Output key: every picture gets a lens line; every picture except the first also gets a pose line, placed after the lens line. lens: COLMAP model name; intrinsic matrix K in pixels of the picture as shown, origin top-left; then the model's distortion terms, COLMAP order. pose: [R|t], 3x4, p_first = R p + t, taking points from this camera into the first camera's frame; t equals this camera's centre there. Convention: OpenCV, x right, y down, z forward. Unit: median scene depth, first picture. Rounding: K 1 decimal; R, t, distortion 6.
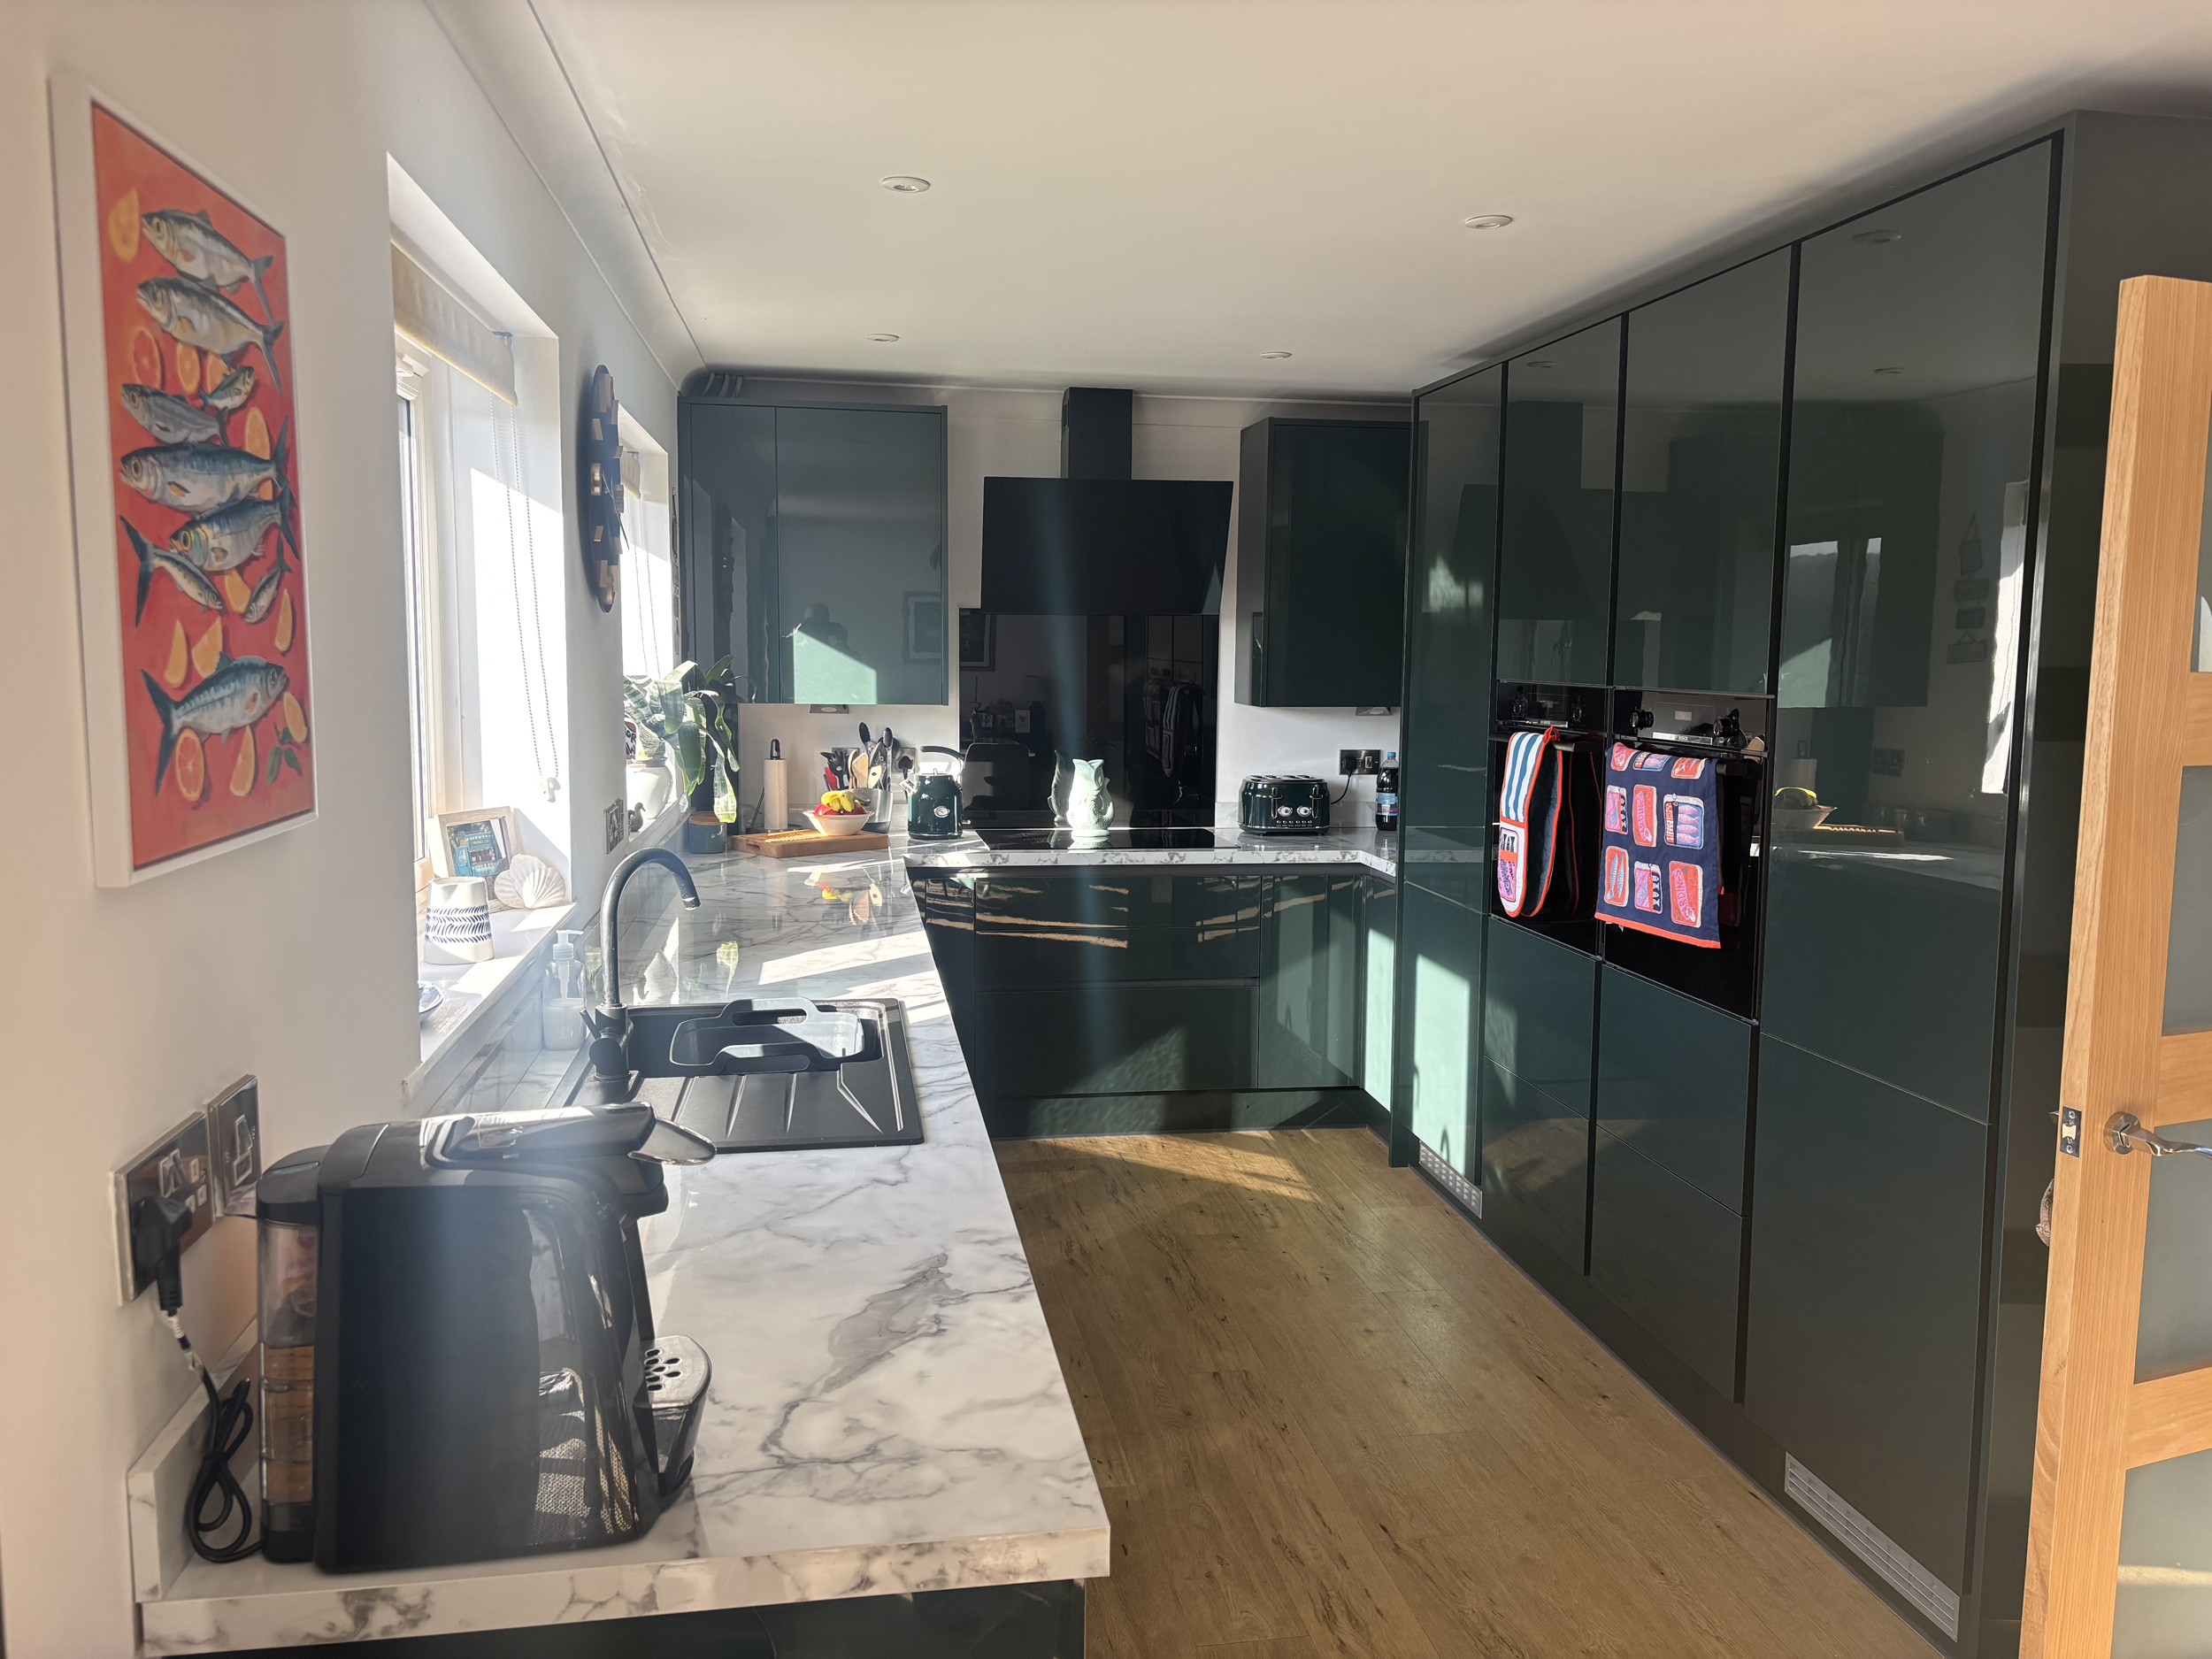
lens RADIAL K [[1670.8, 0, 1125.6], [0, 1670.8, 848.5], [0, 0, 1]] dist [0.049032, -0.051372]
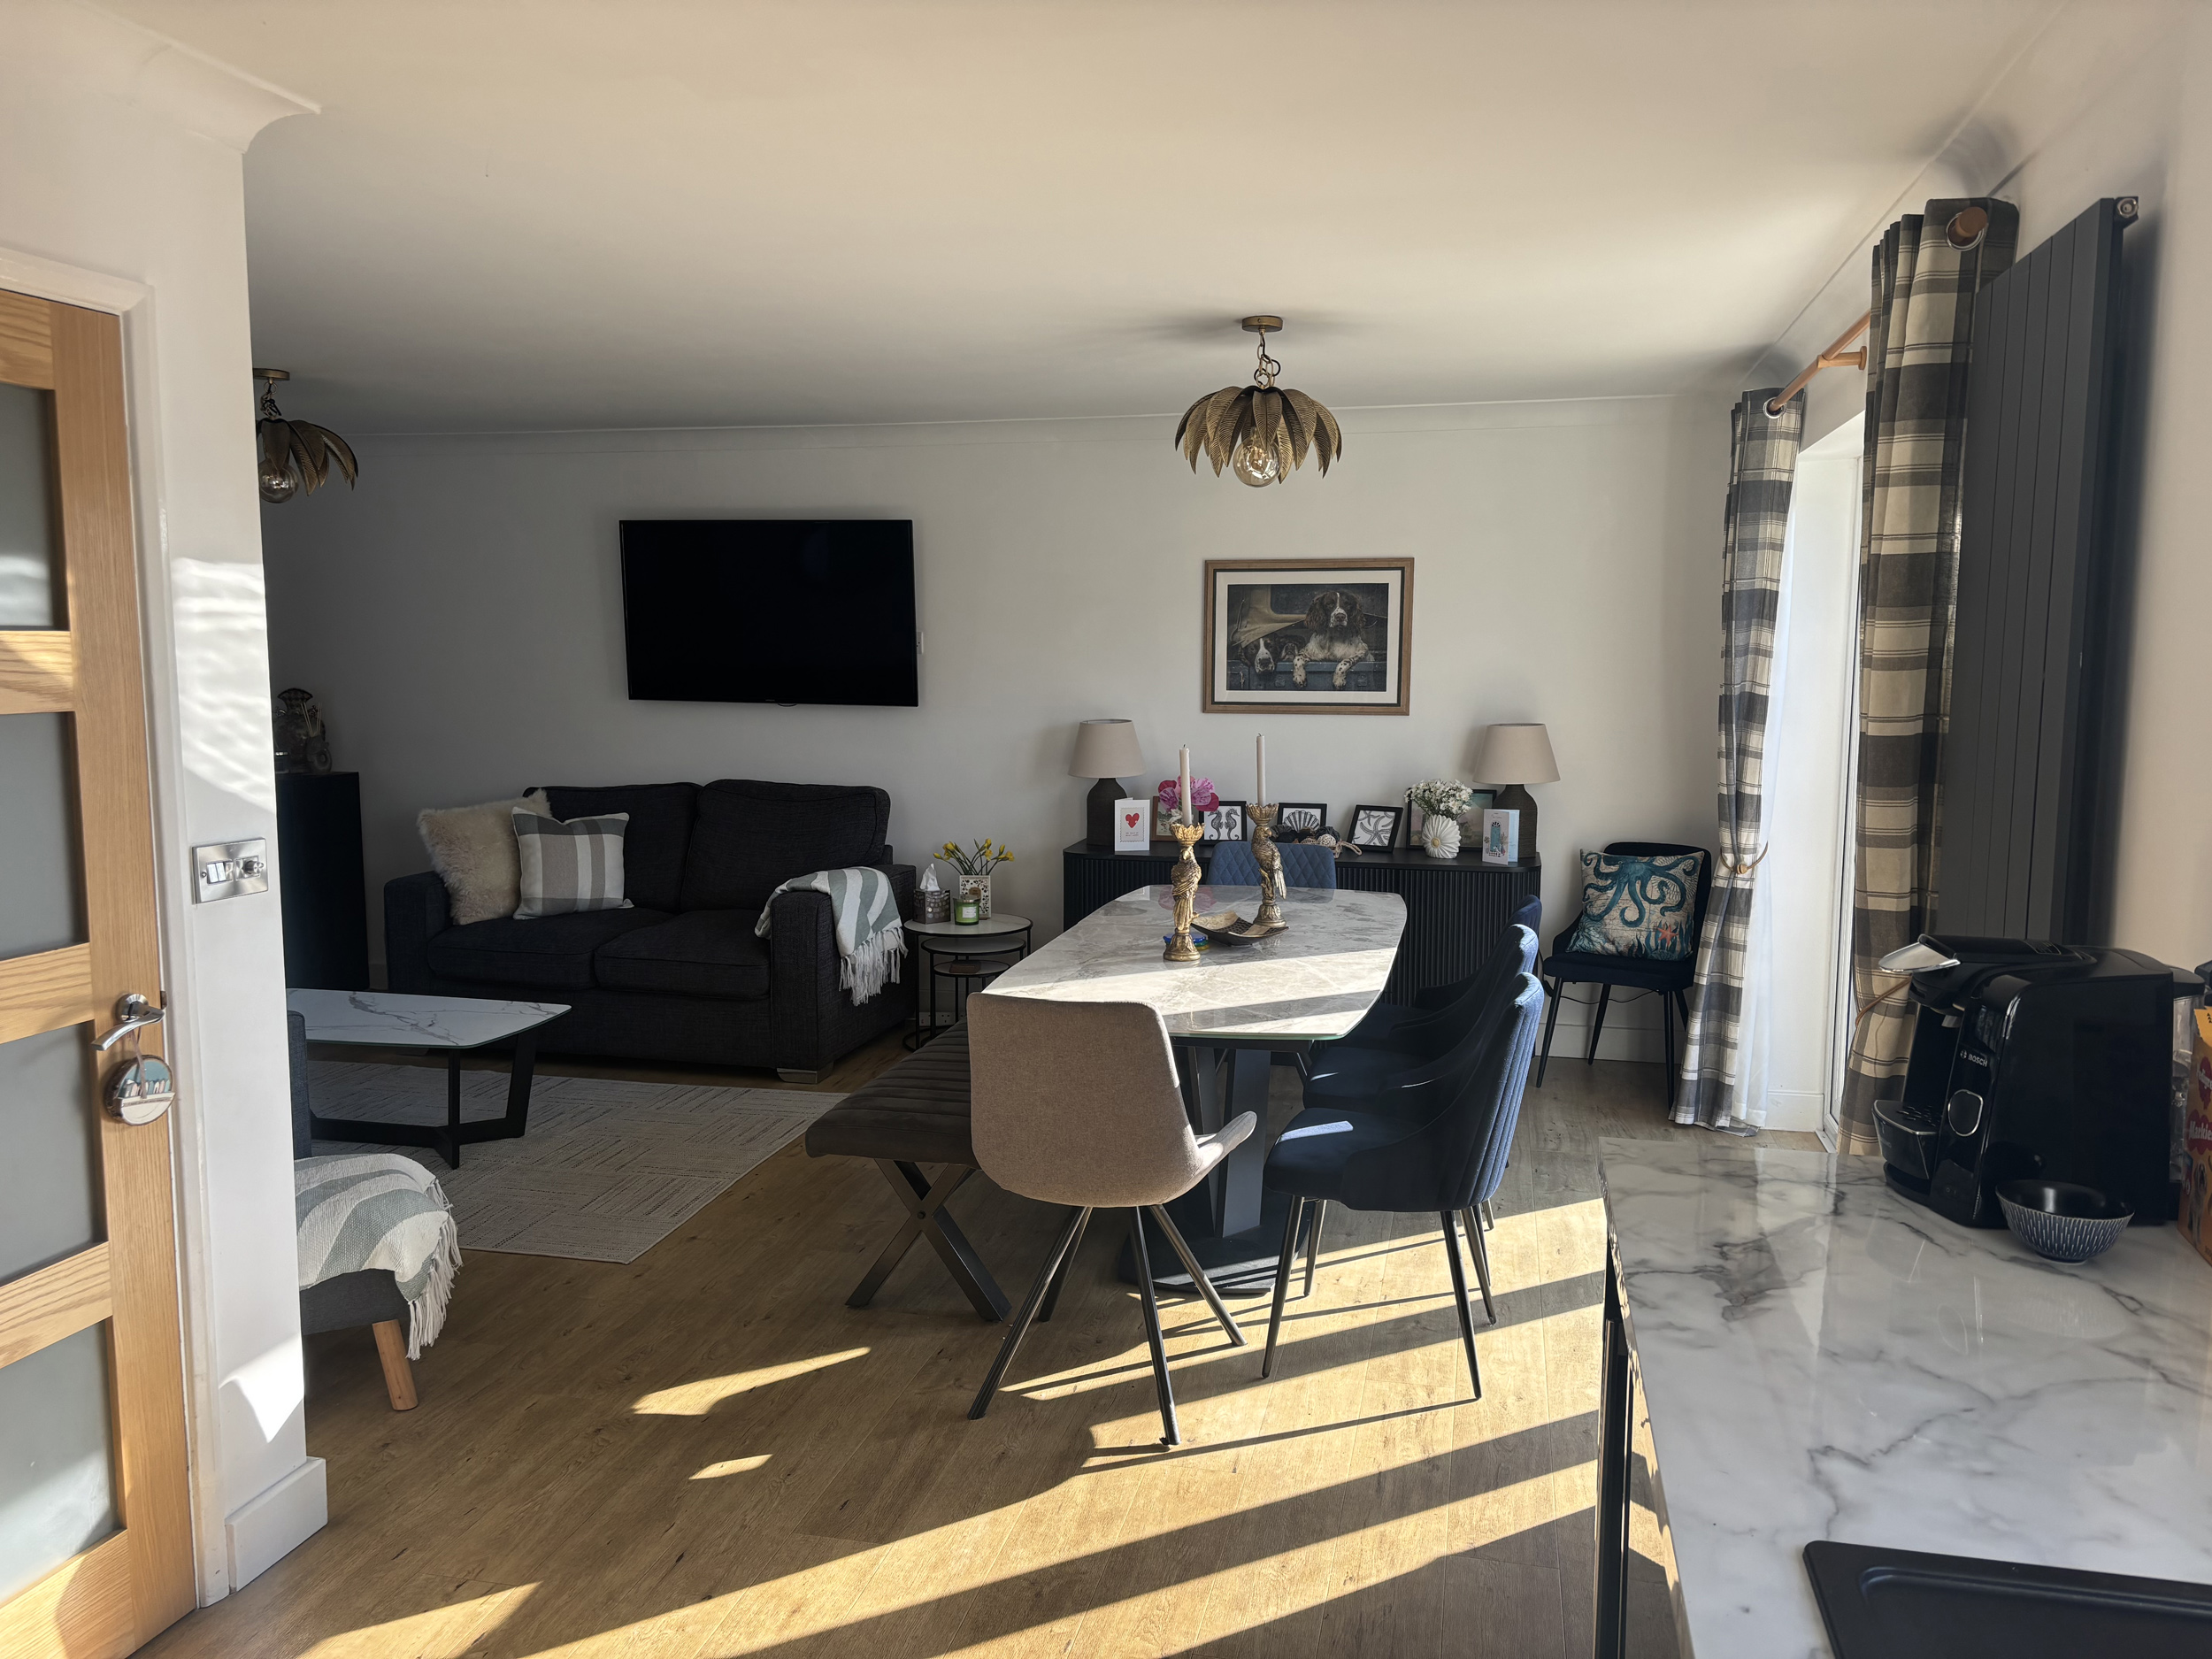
lens RADIAL K [[1670.8, 0, 1111.7], [0, 1670.8, 810.0], [0, 0, 1]] dist [0.049032, -0.051372]
pose [[-0.919570, -0.056034, 0.388910, -0.052449], [0.032826, 0.975364, 0.218148, -0.080458], [-0.391552, 0.213369, -0.895076, 0.694928]]
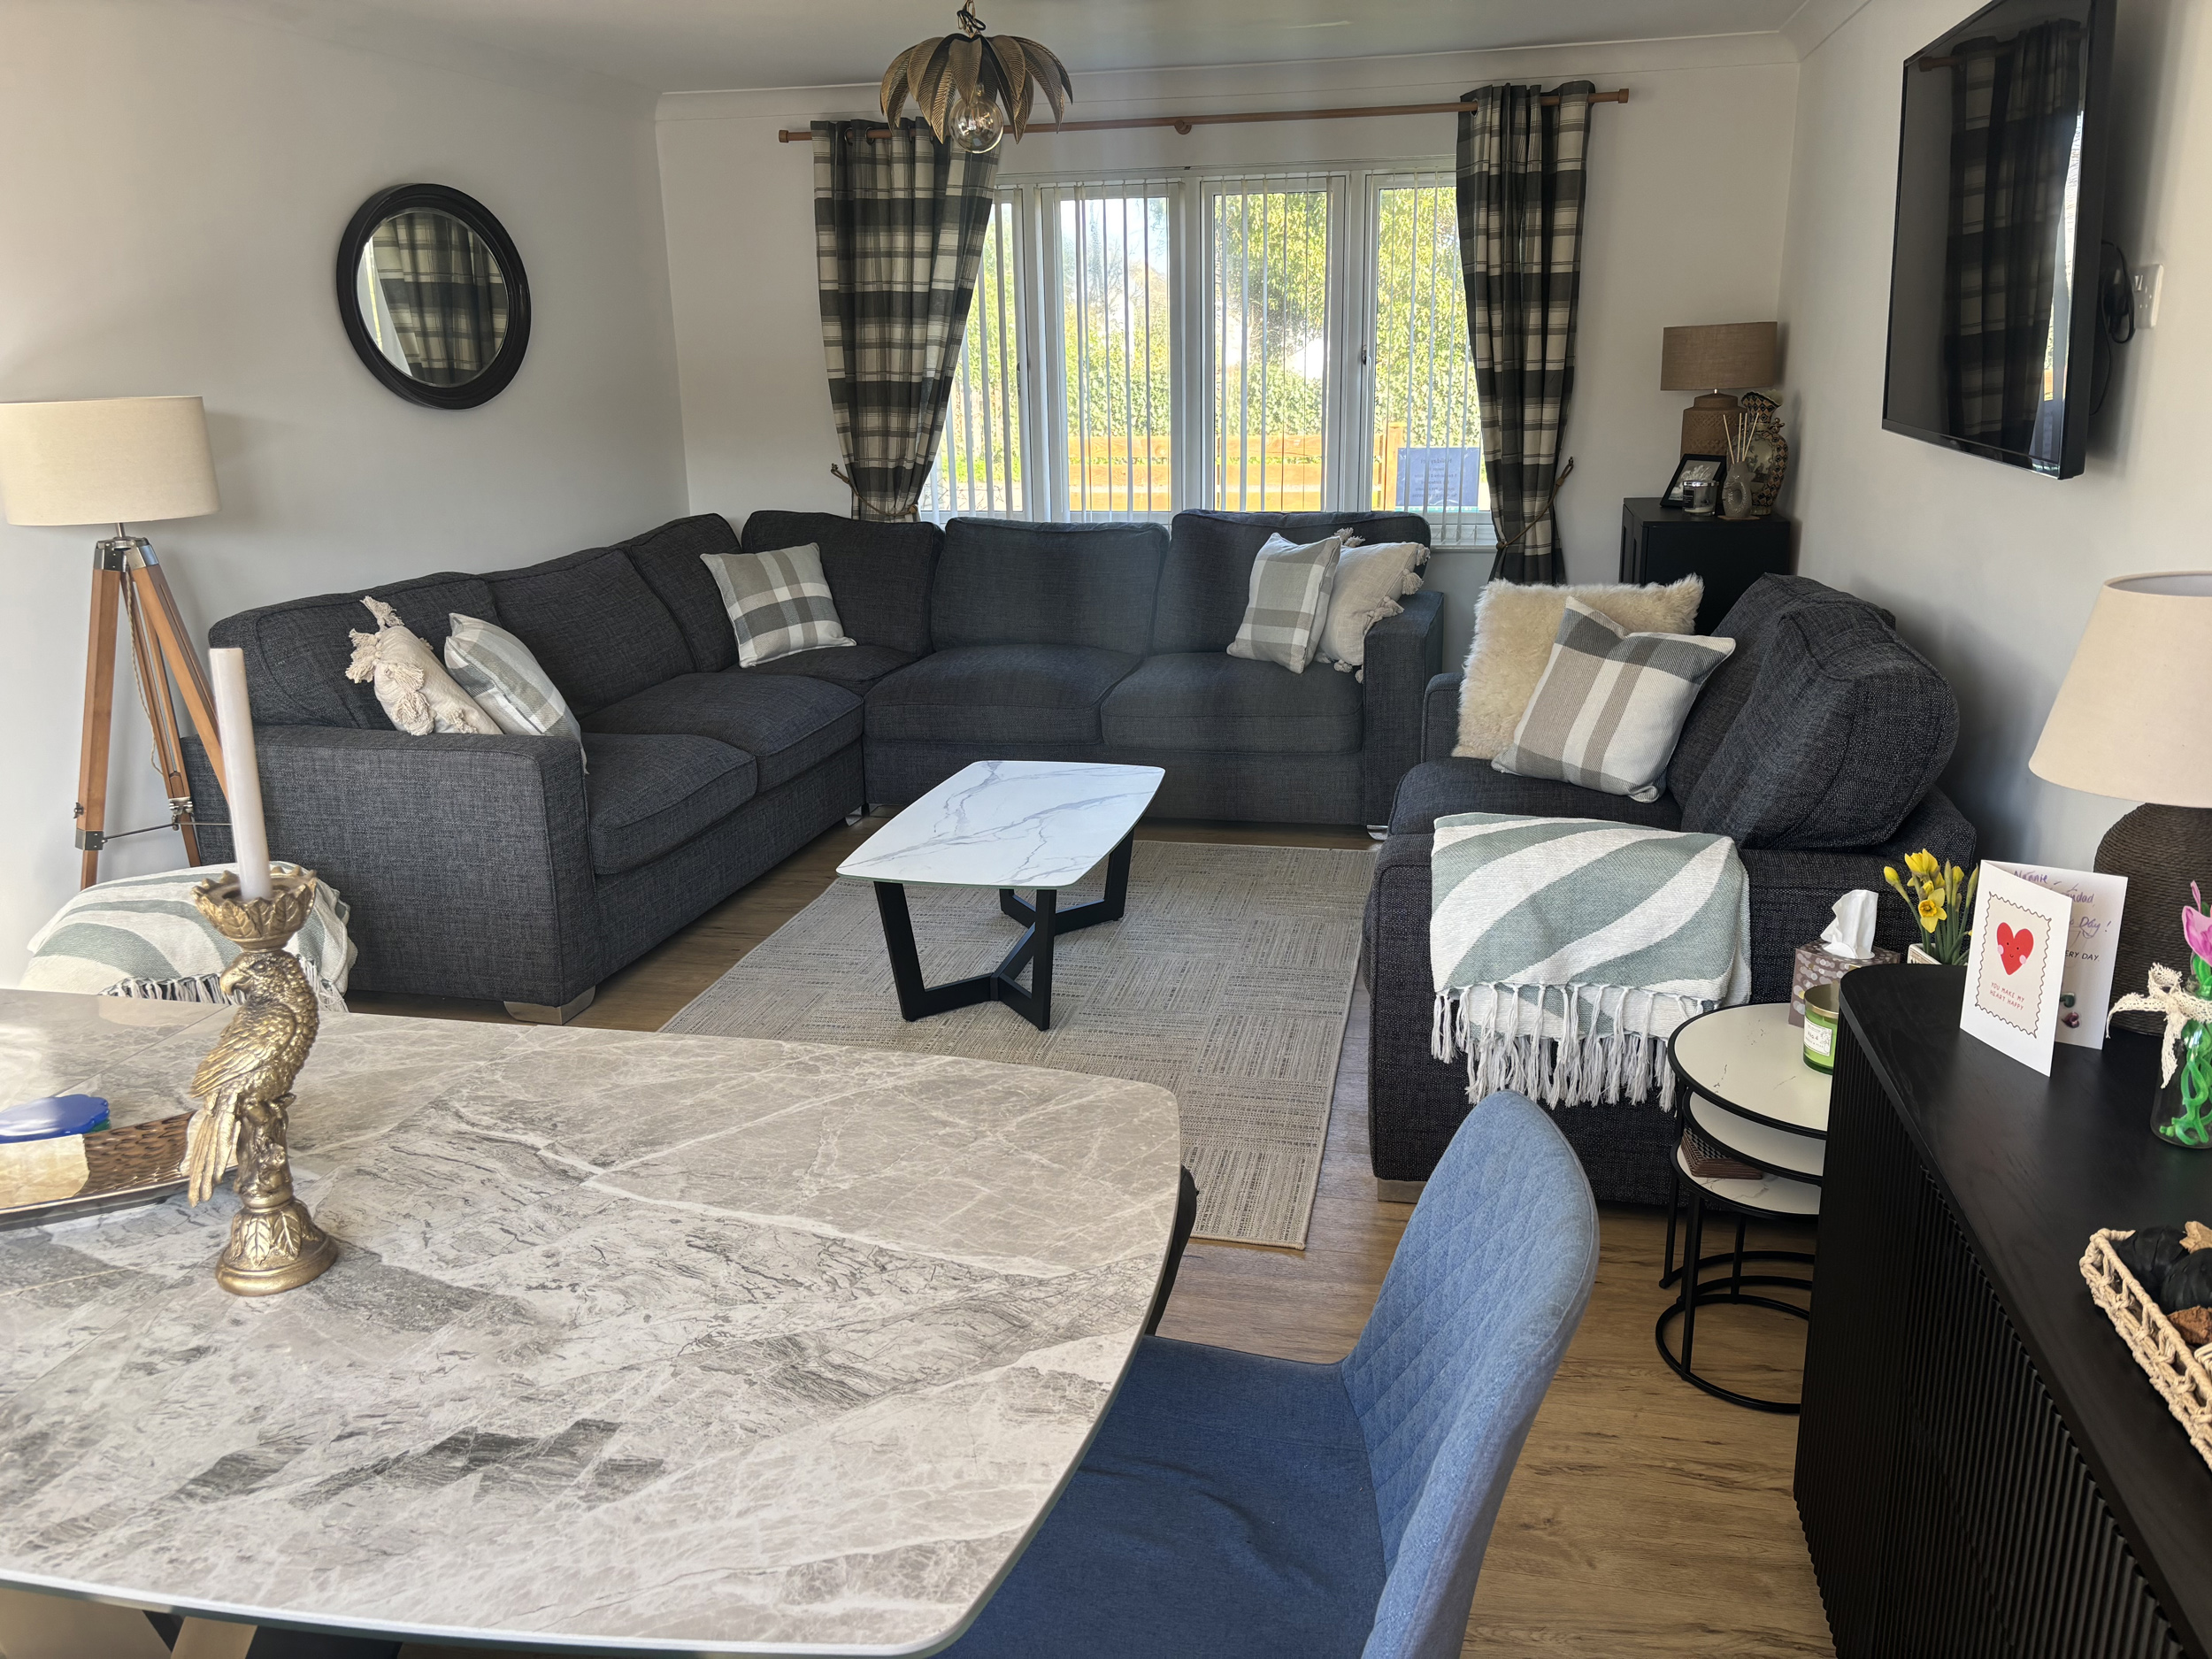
lens RADIAL K [[1670.8, 0, 1111.3], [0, 1670.8, 832.7], [0, 0, 1]] dist [0.049032, -0.051372]
pose [[0.375759, -0.278799, 0.883785, 0.045196], [0.136816, 0.959912, 0.244644, 0.069918], [-0.916562, 0.028989, 0.398839, -0.441125]]
